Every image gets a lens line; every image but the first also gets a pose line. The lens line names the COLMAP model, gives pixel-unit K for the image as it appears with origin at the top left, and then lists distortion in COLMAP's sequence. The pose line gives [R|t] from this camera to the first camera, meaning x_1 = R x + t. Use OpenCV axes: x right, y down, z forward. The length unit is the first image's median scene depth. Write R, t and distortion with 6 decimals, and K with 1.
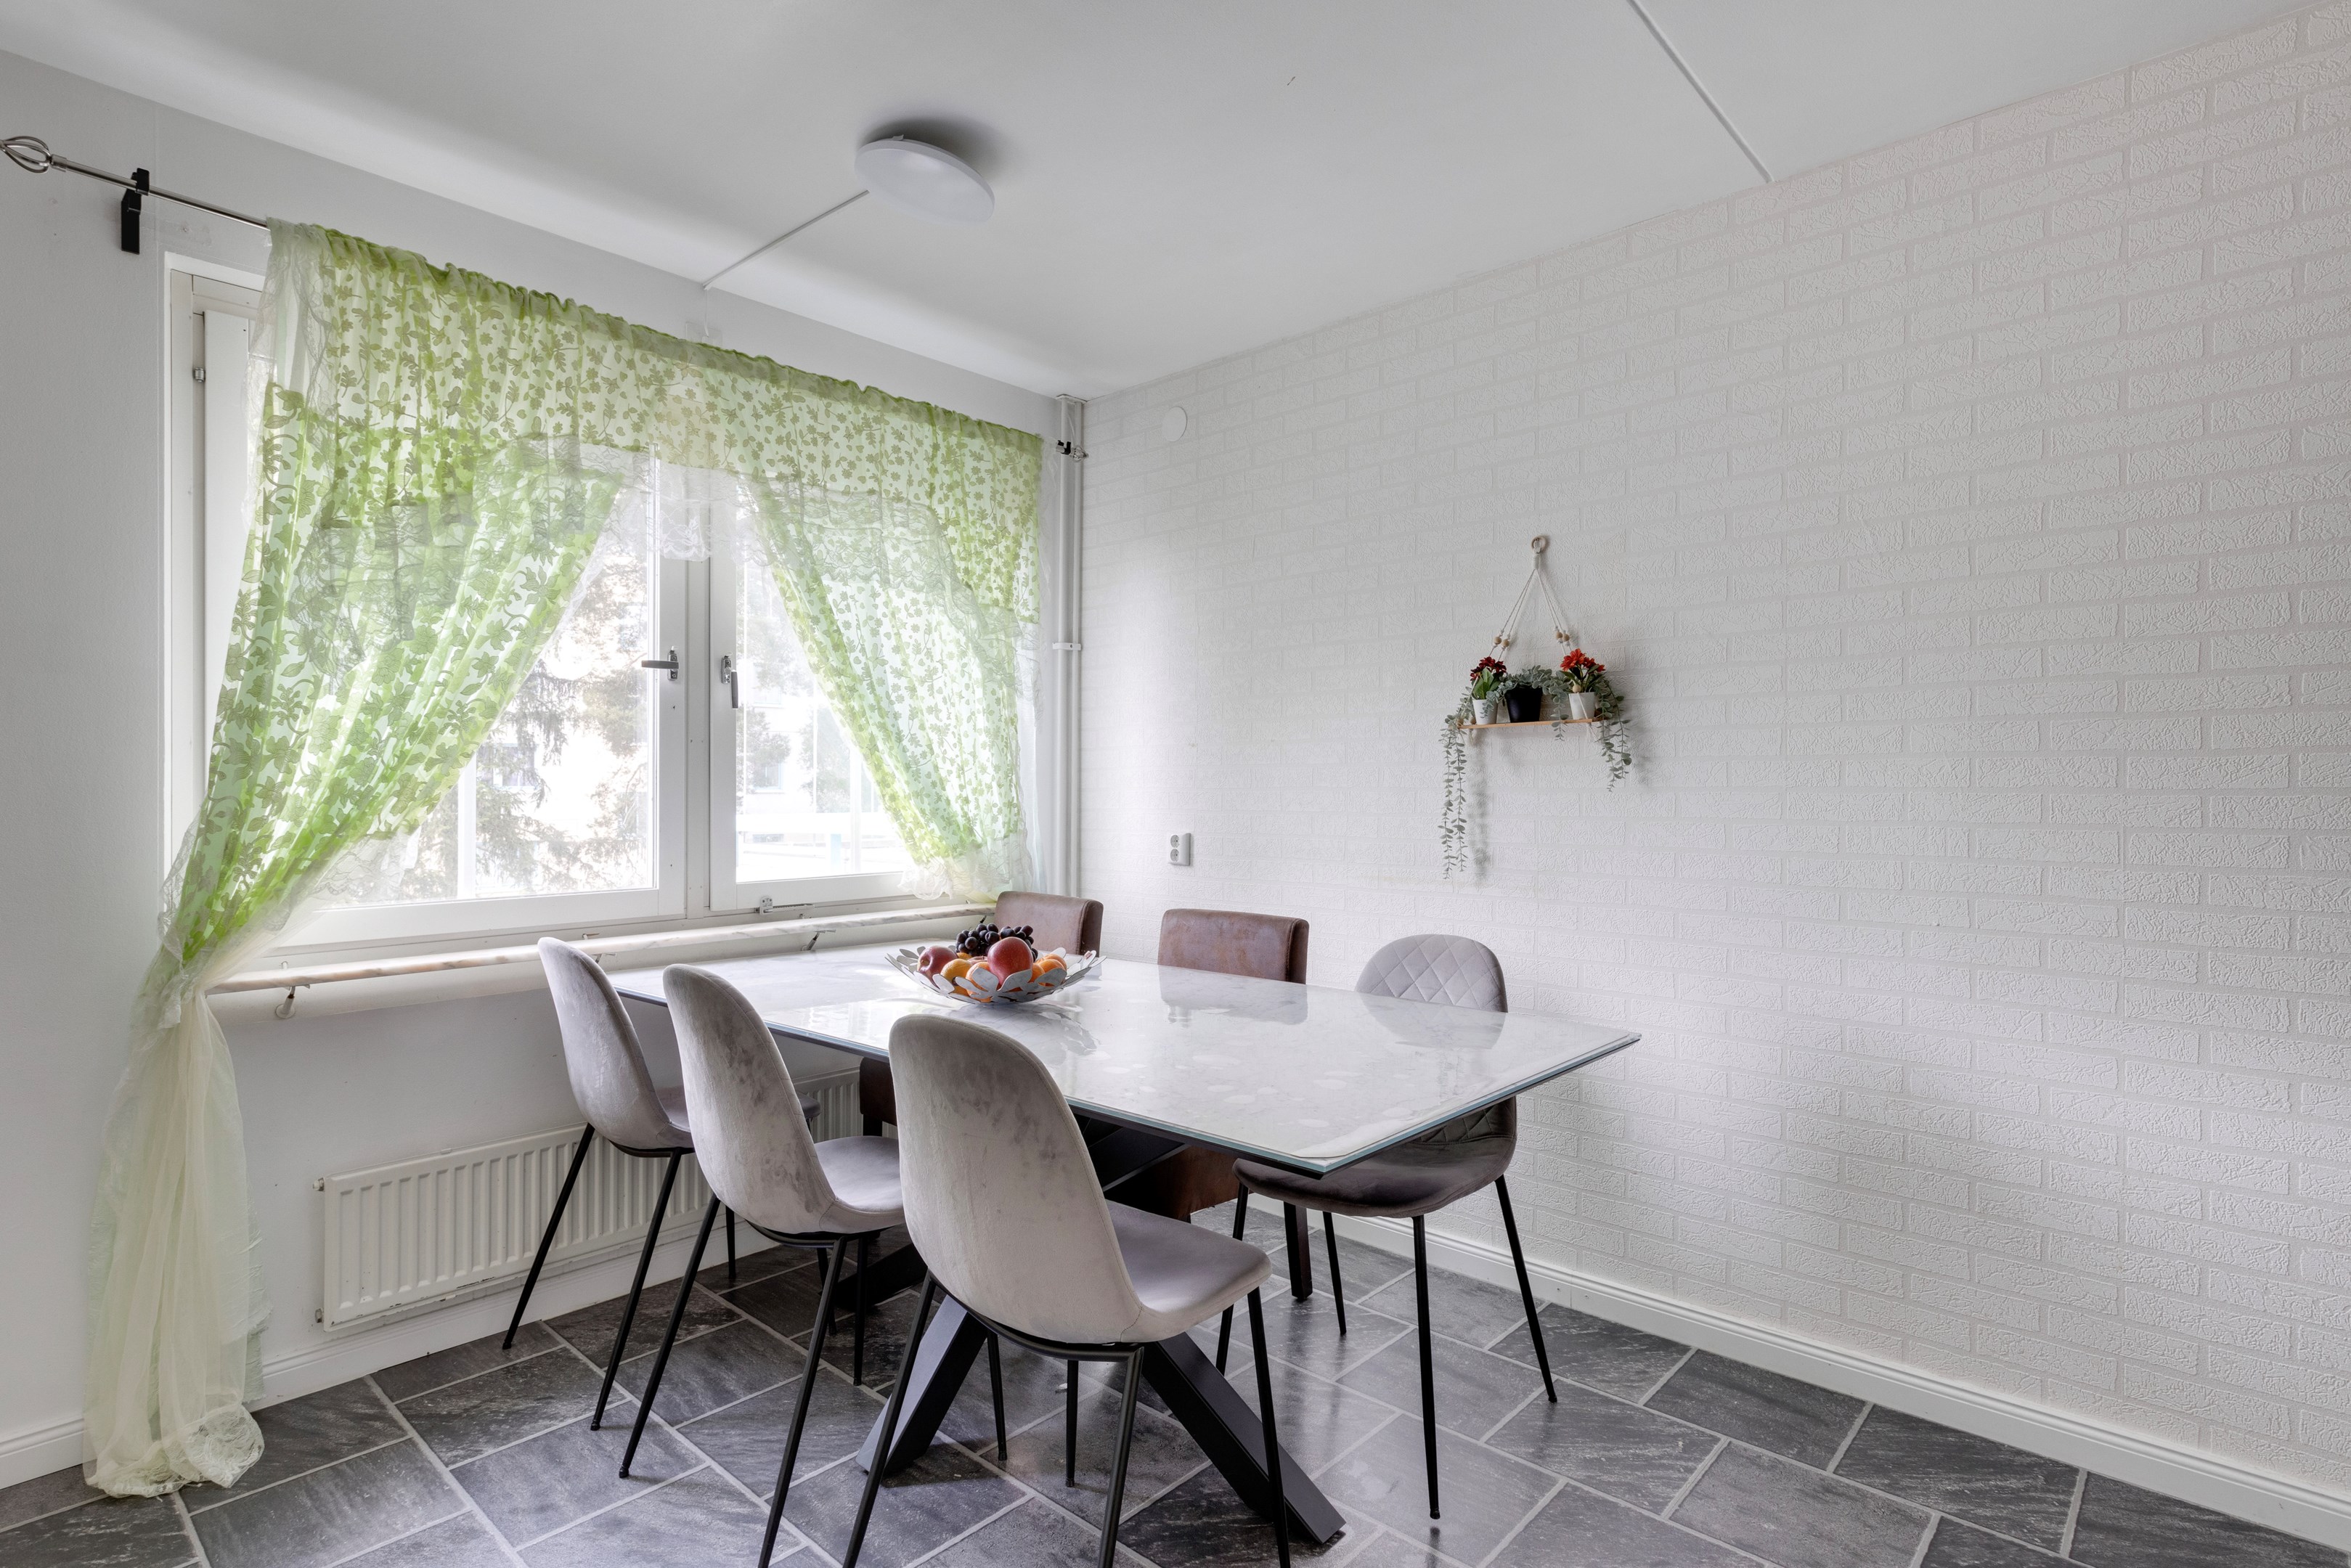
lens RADIAL K [[1196.9, 0, 1185.0], [0, 1196.9, 785.5], [0, 0, 1]] dist [-0.020189, 0.000315]
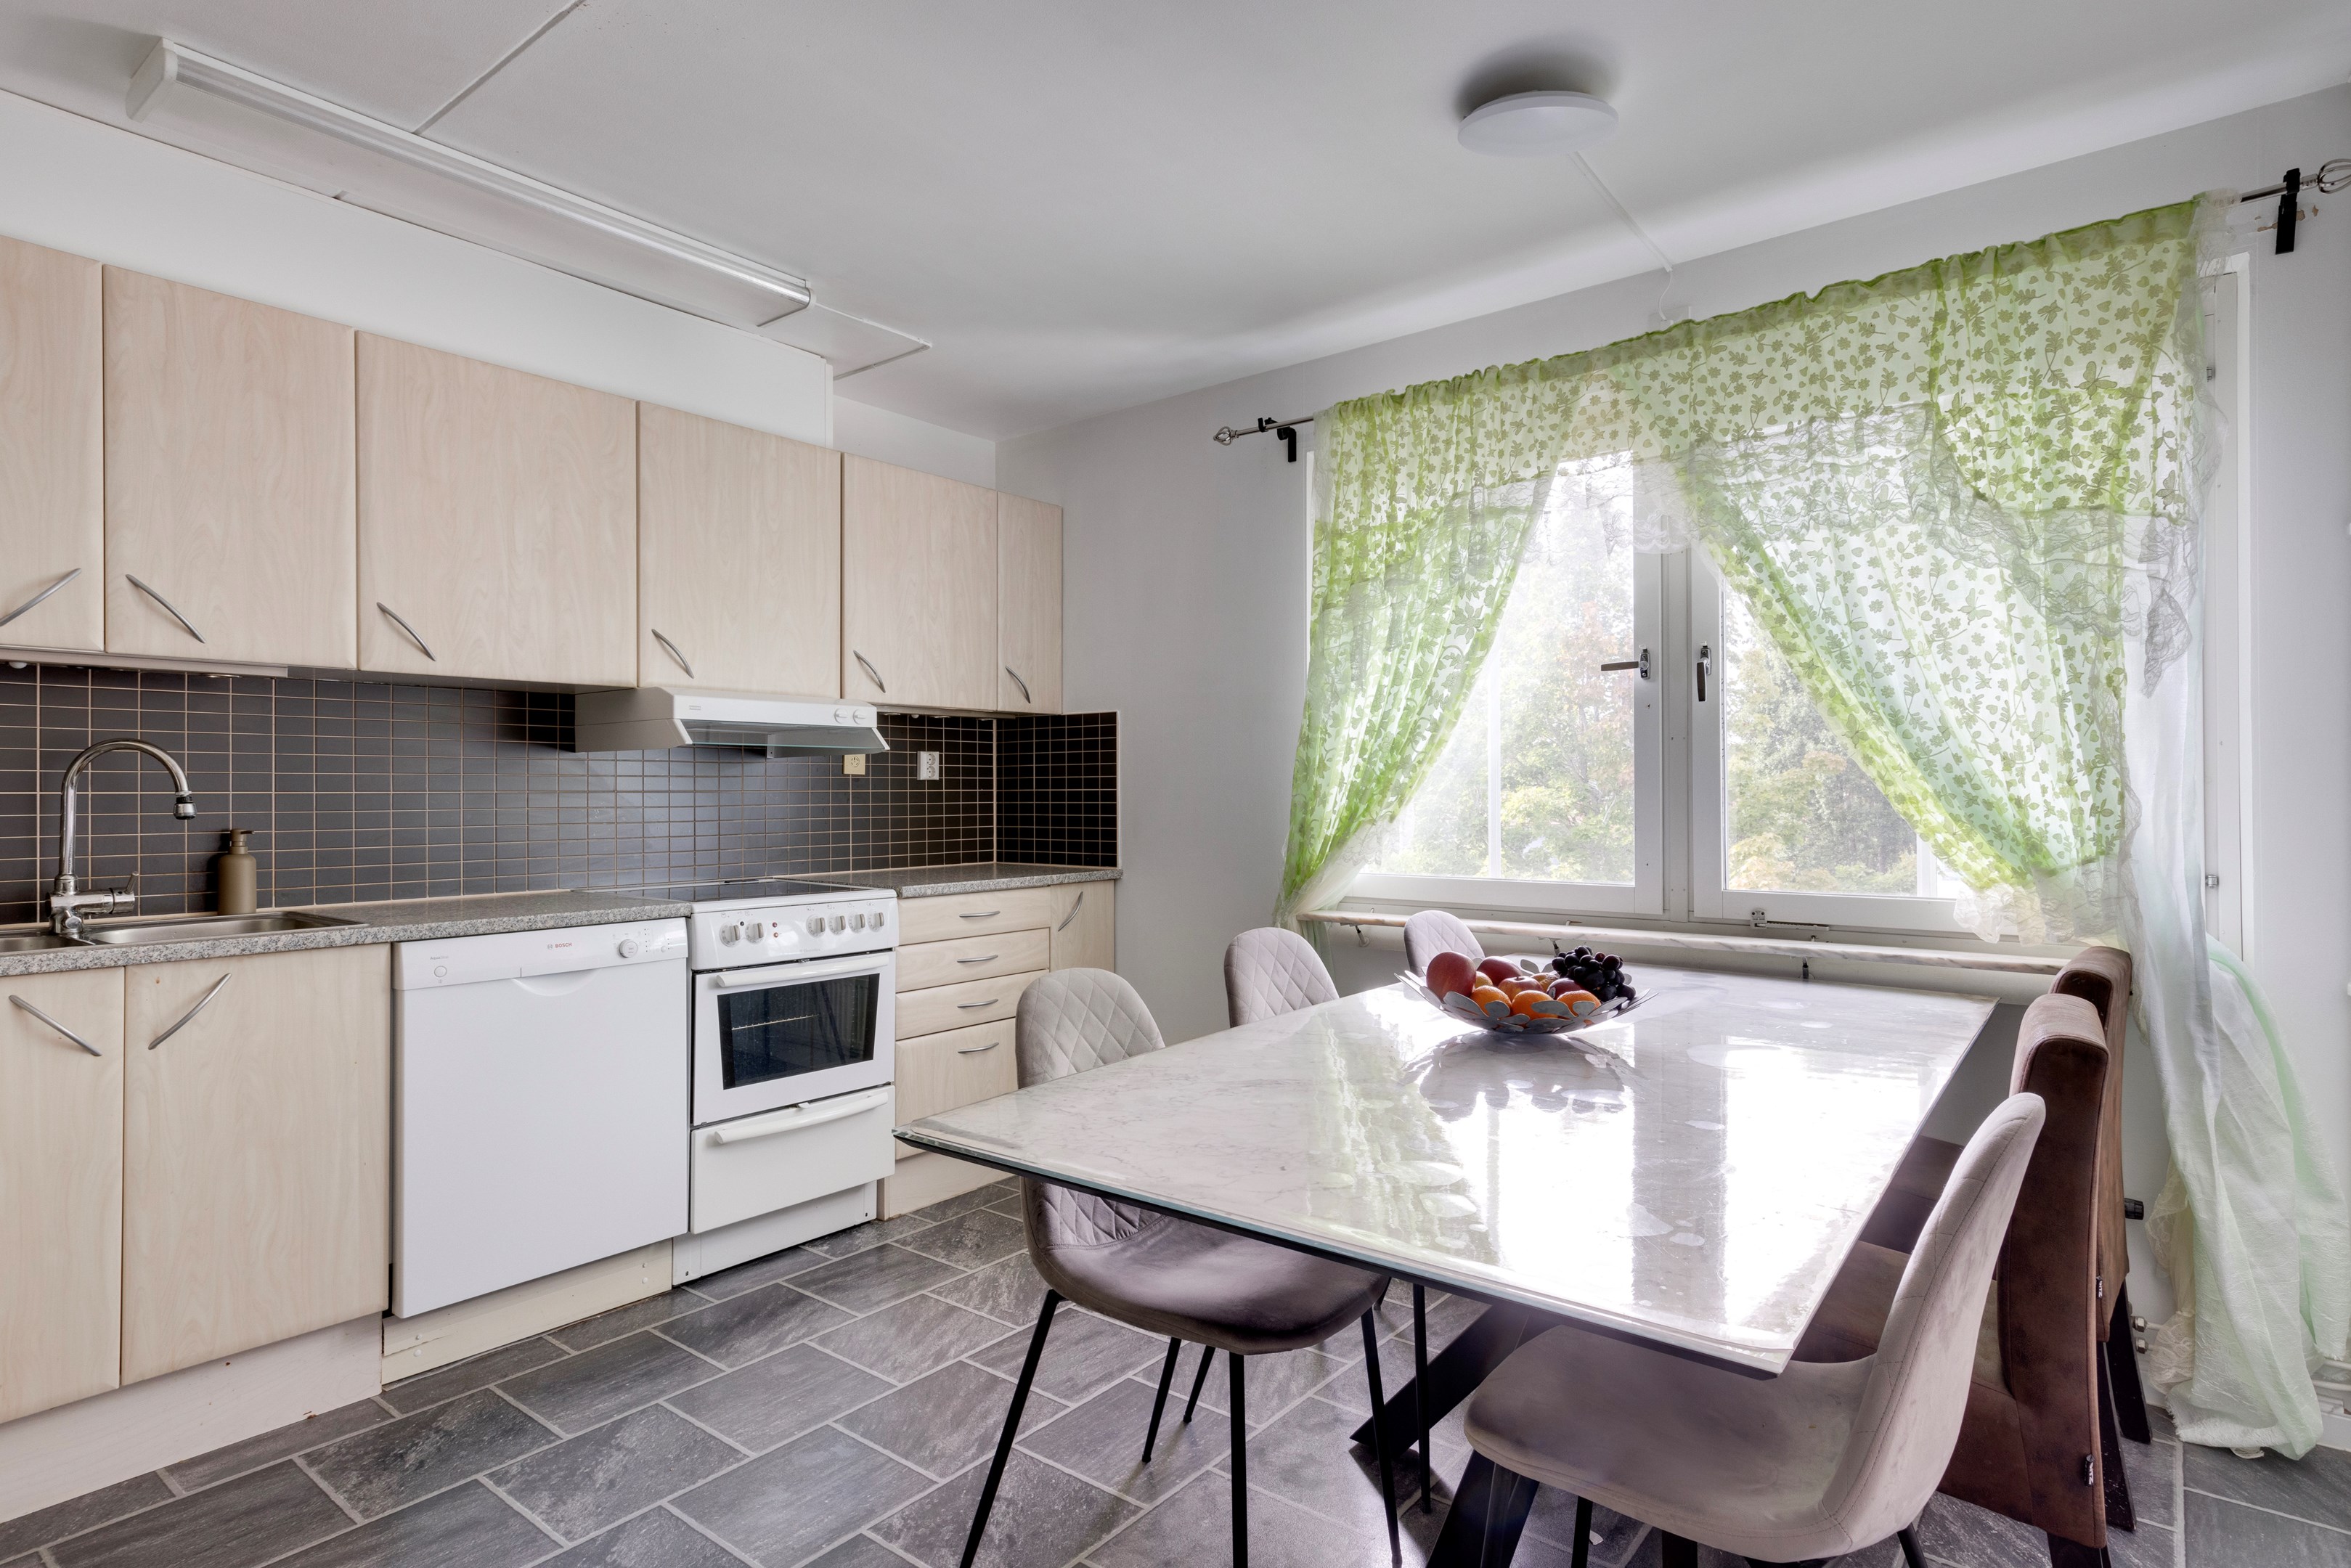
lens RADIAL K [[1163.1, 0, 1186.1], [0, 1163.1, 783.5], [0, 0, 1]] dist [-0.006957, -0.000951]
pose [[0.049178, -0.010287, -0.998737, 0.480367], [-0.000070, 0.999947, -0.010303, 0.008259], [0.998790, 0.000576, 0.049174, 0.518329]]
